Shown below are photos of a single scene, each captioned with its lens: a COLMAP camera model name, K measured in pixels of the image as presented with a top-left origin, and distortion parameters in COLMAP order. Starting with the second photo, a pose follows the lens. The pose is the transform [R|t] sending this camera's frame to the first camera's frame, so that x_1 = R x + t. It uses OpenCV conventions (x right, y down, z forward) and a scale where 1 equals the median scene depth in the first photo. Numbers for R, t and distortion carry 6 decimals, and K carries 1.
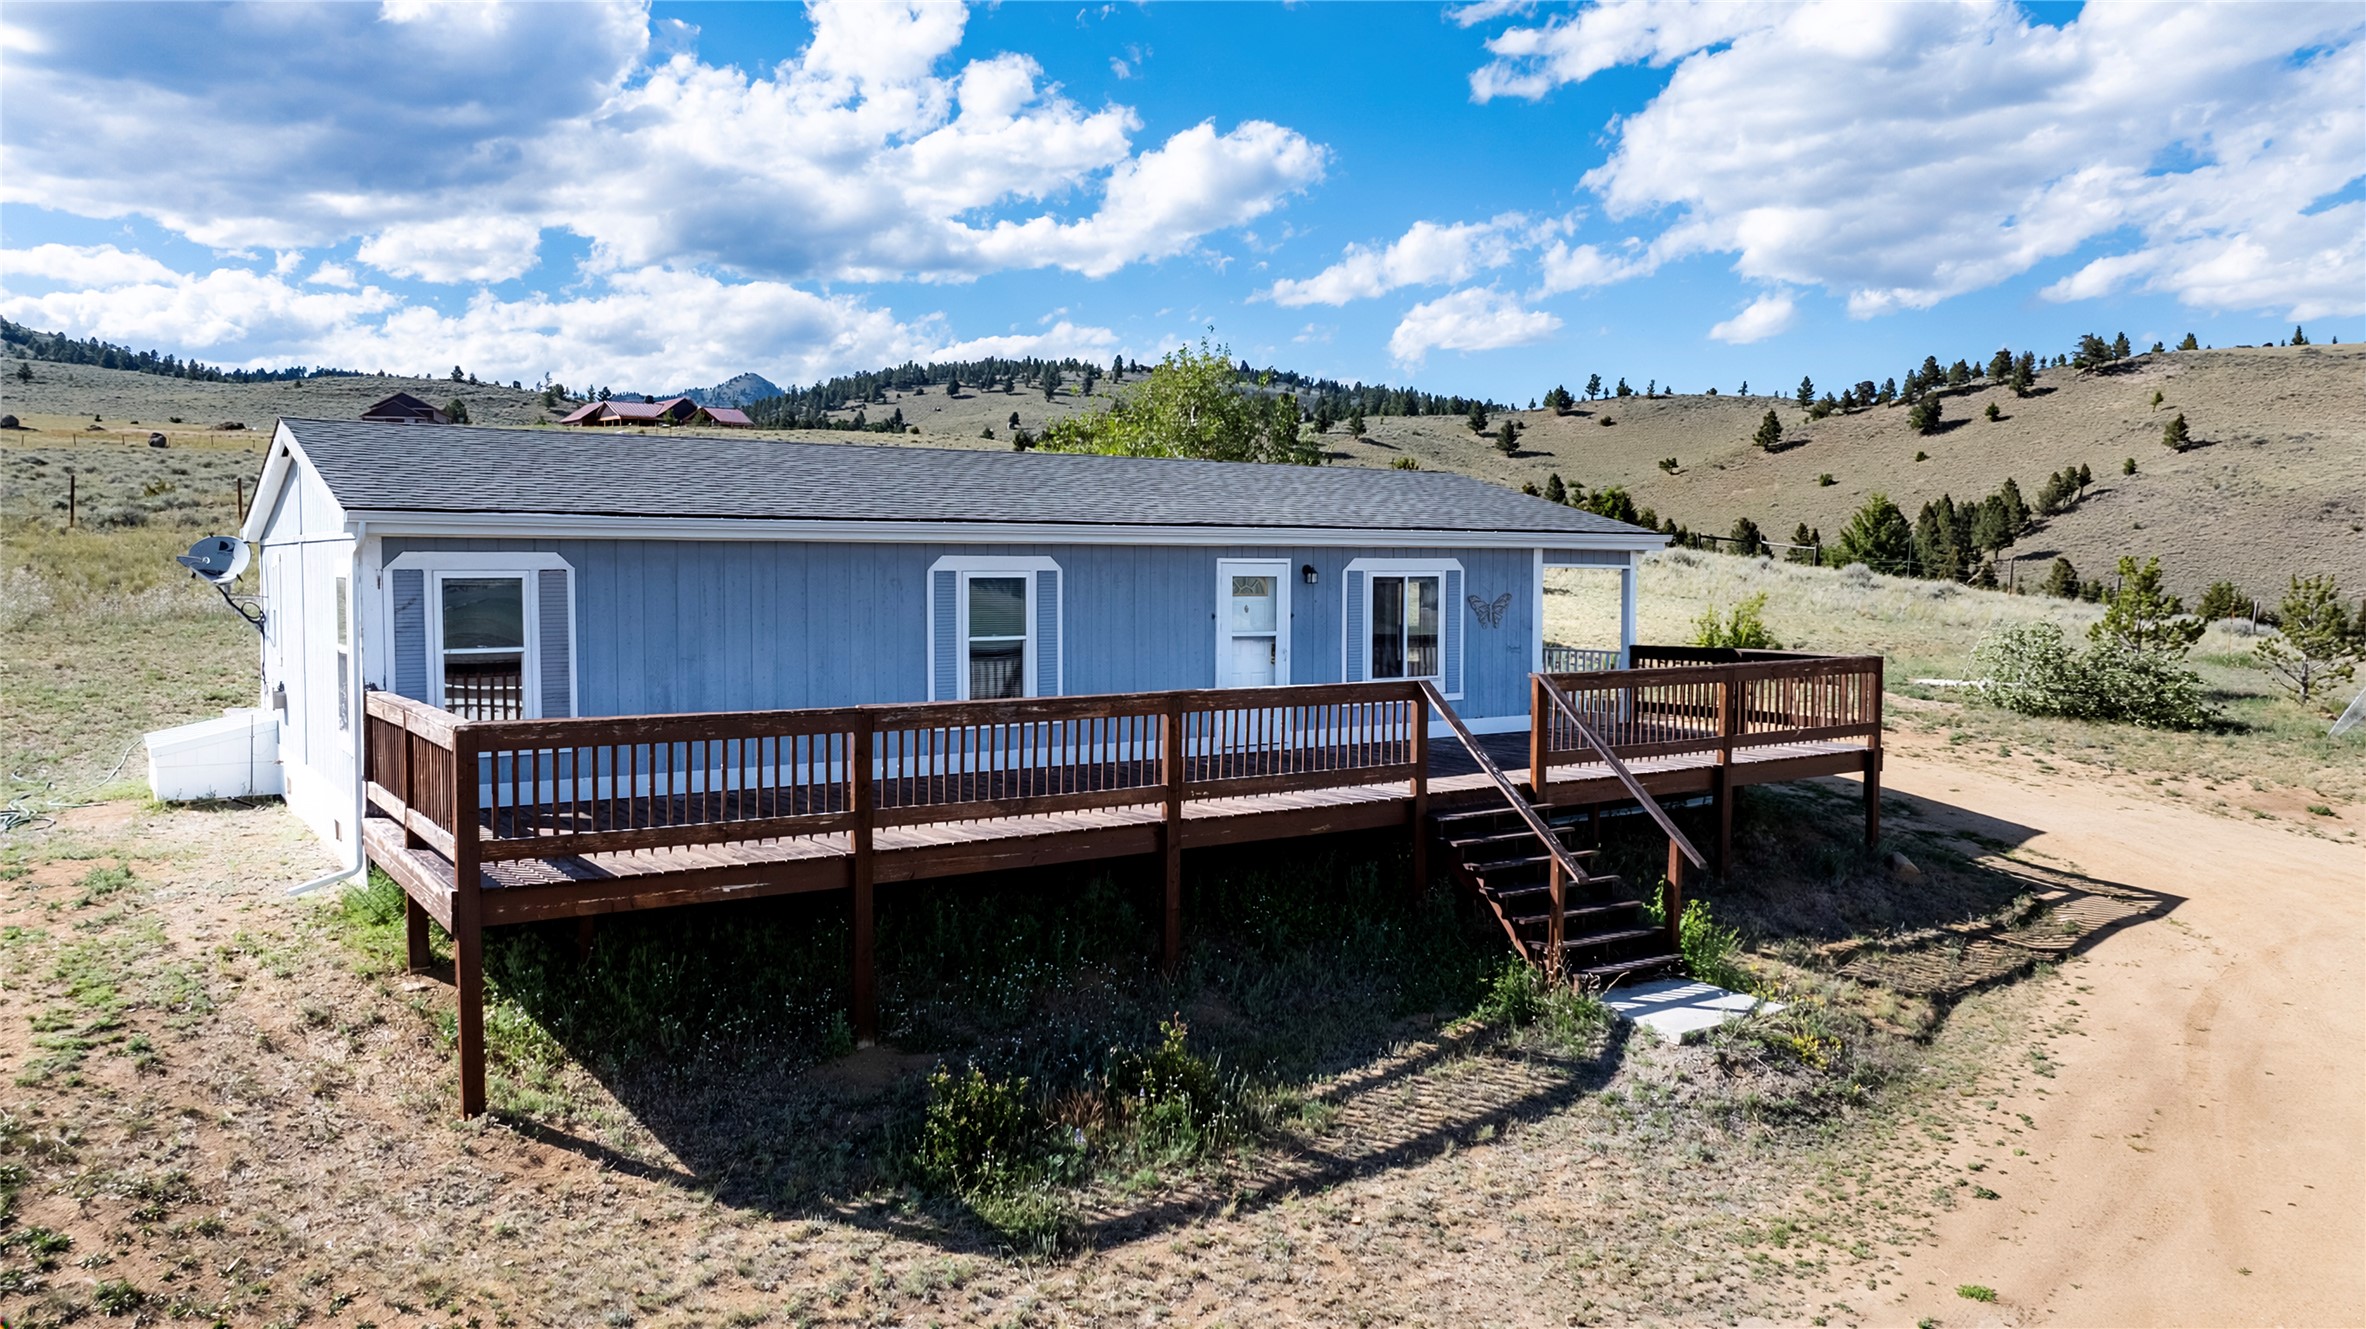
lens RADIAL K [[1663.6, 0, 1183.0], [0, 1663.6, 664.5], [0, 0, 1]] dist [-0.023081, 0.007177]
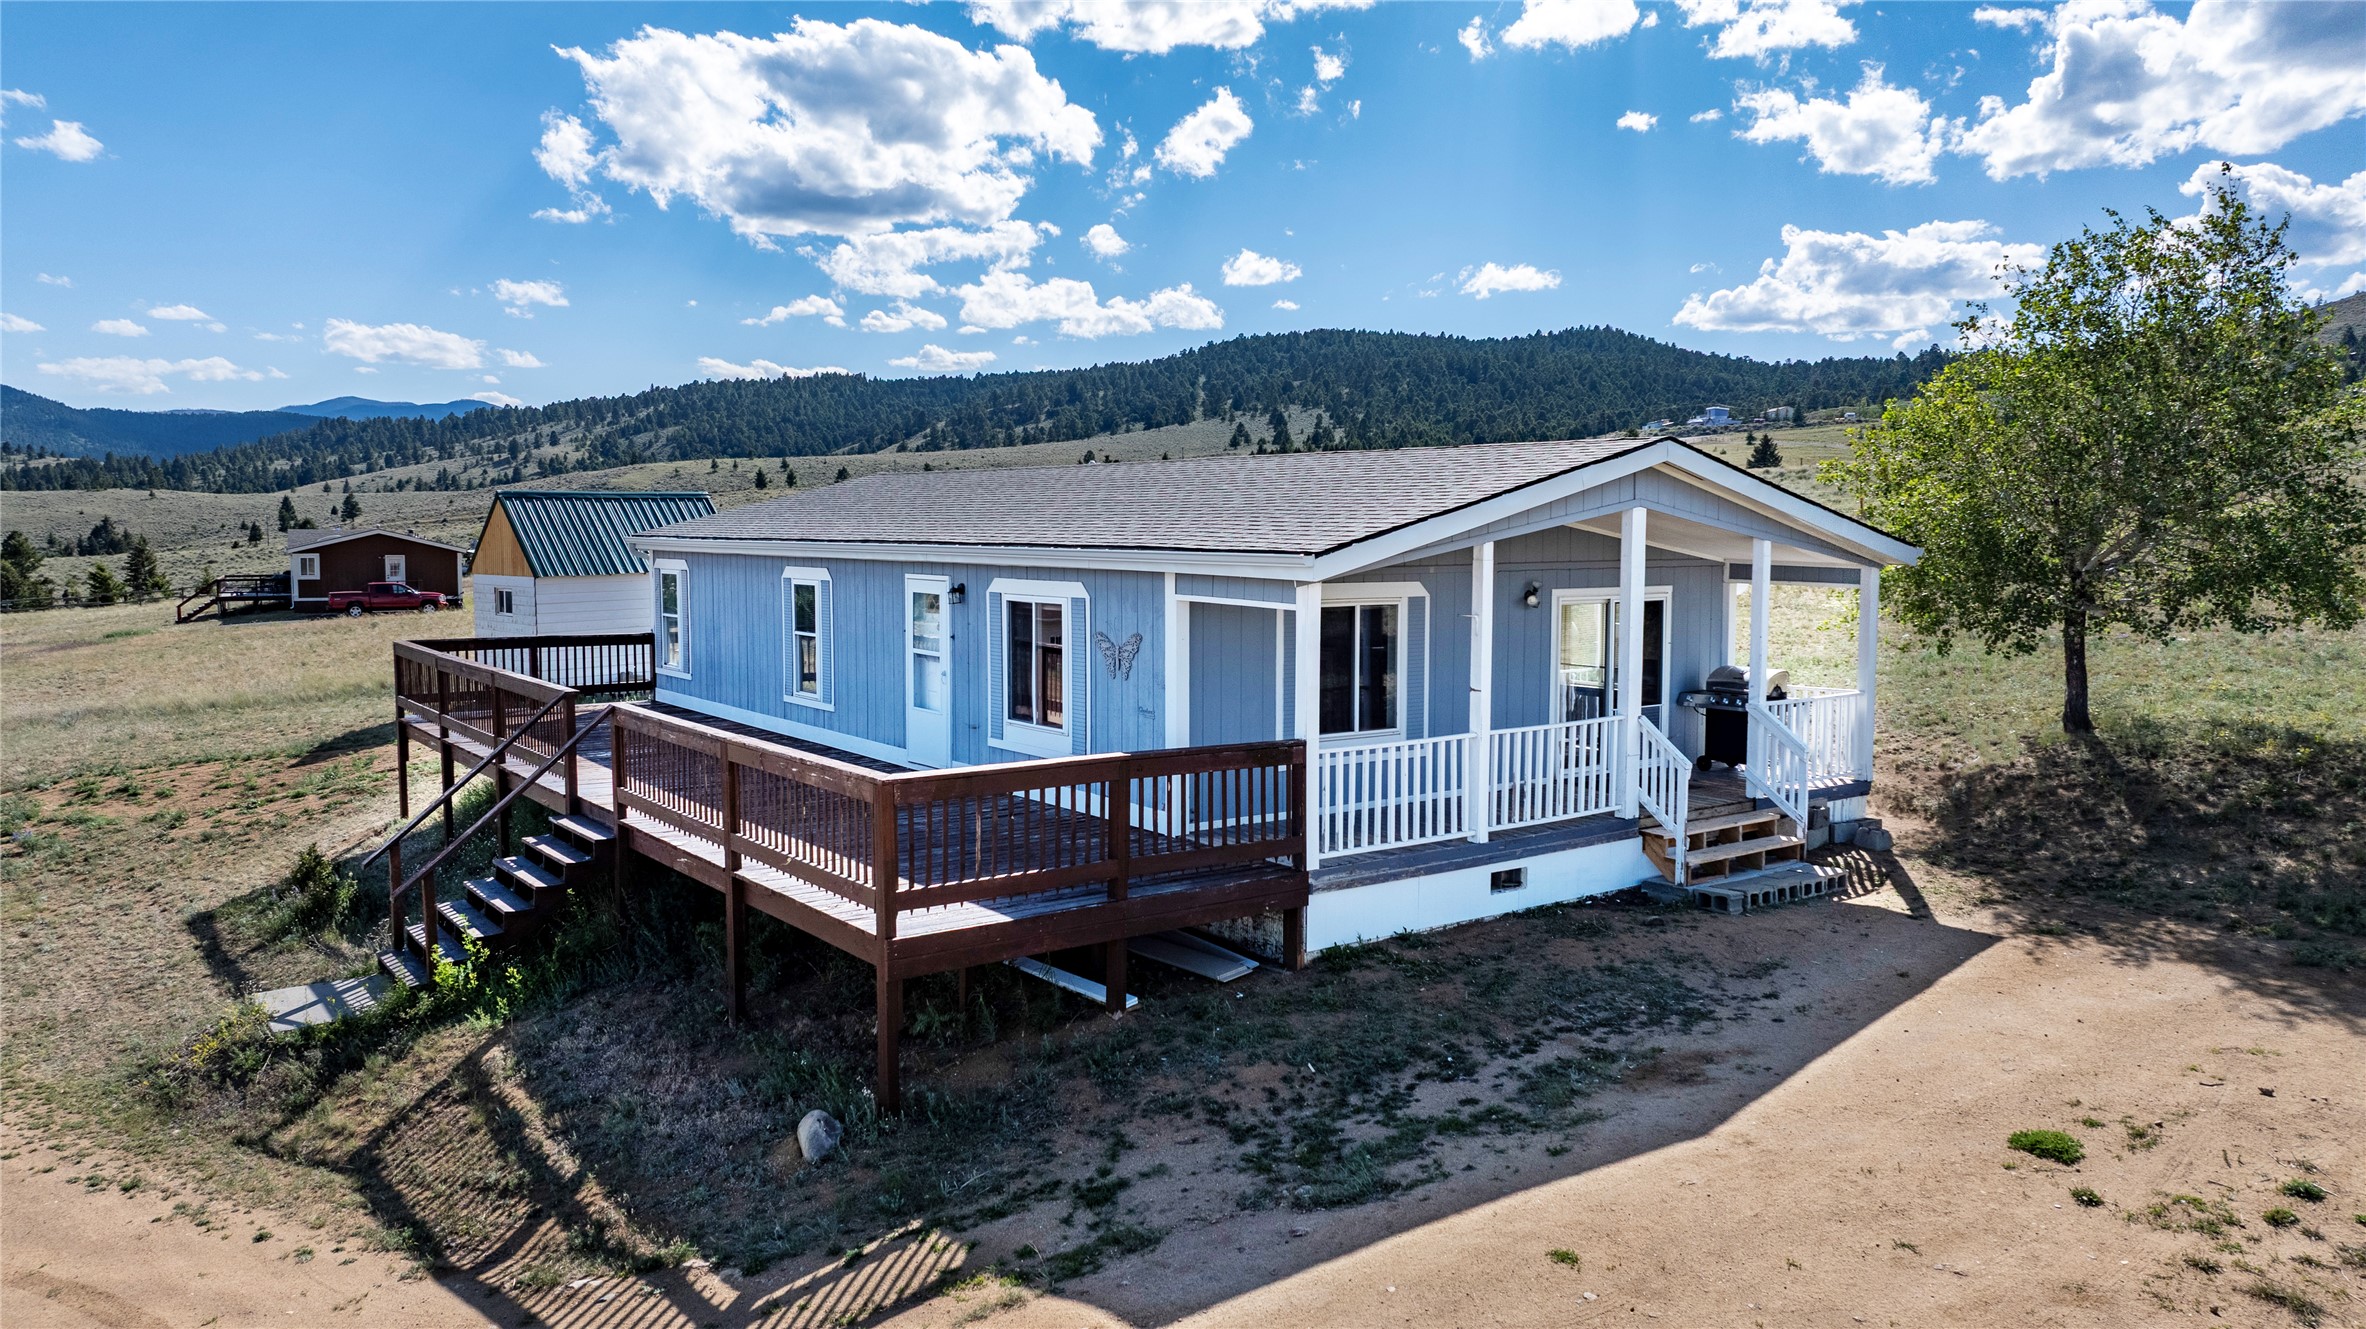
lens RADIAL K [[1648.2, 0, 1184.0], [0, 1648.2, 753.8], [0, 0, 1]] dist [-0.011332, -0.002034]
pose [[0.027427, 0.135115, -0.990450, 0.073755], [-0.061680, 0.989164, 0.133231, -0.007141], [0.997719, 0.057437, 0.035464, 0.082177]]
